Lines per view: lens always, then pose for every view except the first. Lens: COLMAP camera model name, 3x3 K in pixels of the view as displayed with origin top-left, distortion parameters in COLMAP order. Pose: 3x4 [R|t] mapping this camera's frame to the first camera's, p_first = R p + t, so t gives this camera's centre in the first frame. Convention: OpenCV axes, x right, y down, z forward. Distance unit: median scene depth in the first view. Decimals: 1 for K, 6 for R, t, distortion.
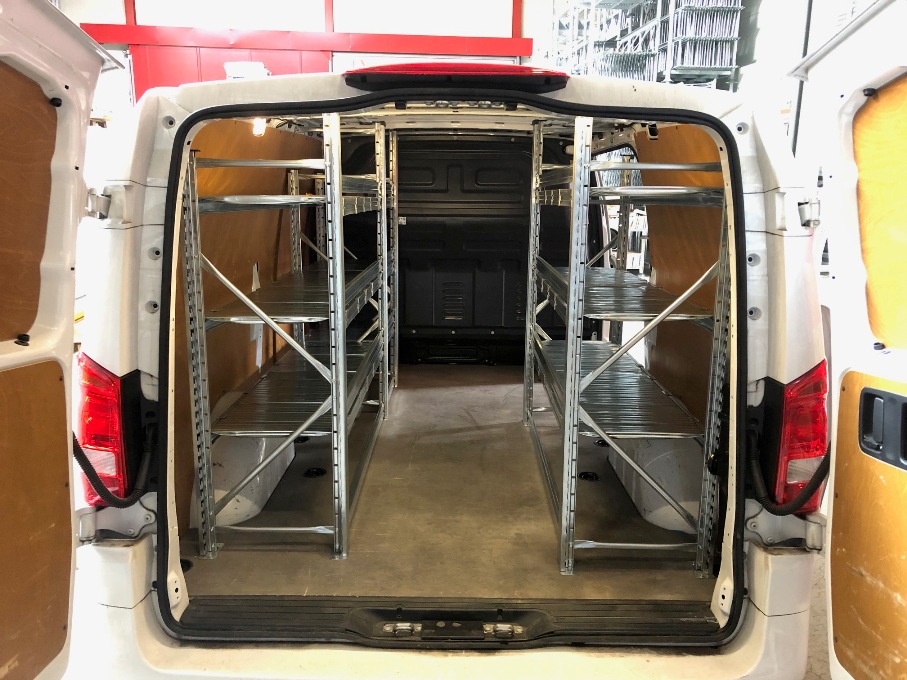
lens RADIAL K [[743.9, 0, 453.5], [0, 743.9, 340.0], [0, 0, 1]] dist [0.014363, -0.000403]
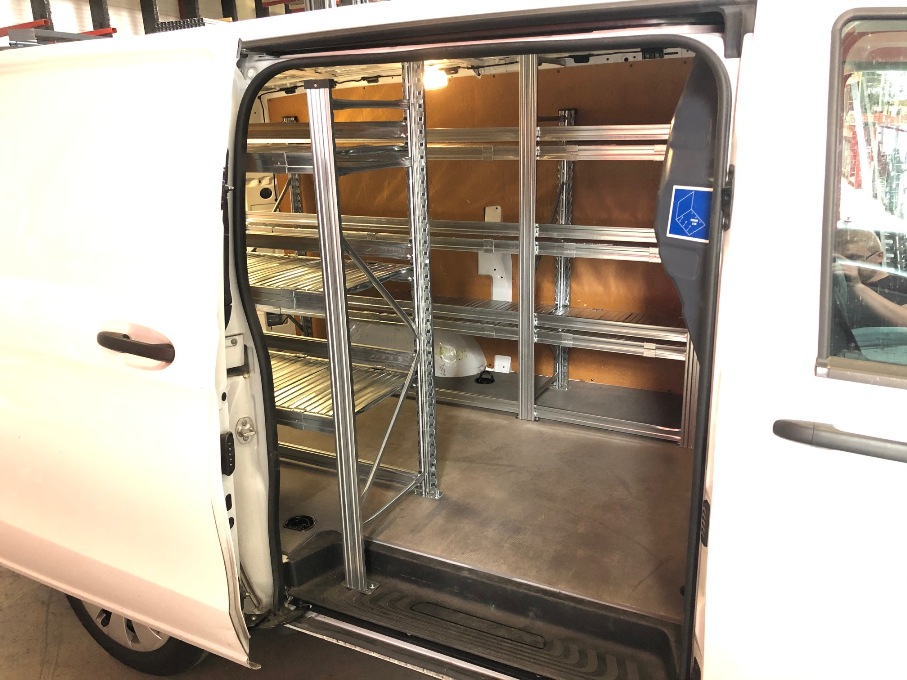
lens RADIAL K [[743.9, 0, 453.5], [0, 743.9, 340.0], [0, 0, 1]] dist [0.014363, -0.000403]
pose [[-0.452938, 0.258959, -0.853105, 1.149543], [-0.151166, 0.920725, 0.359743, -0.480204], [0.878633, 0.291901, -0.377885, 2.256425]]
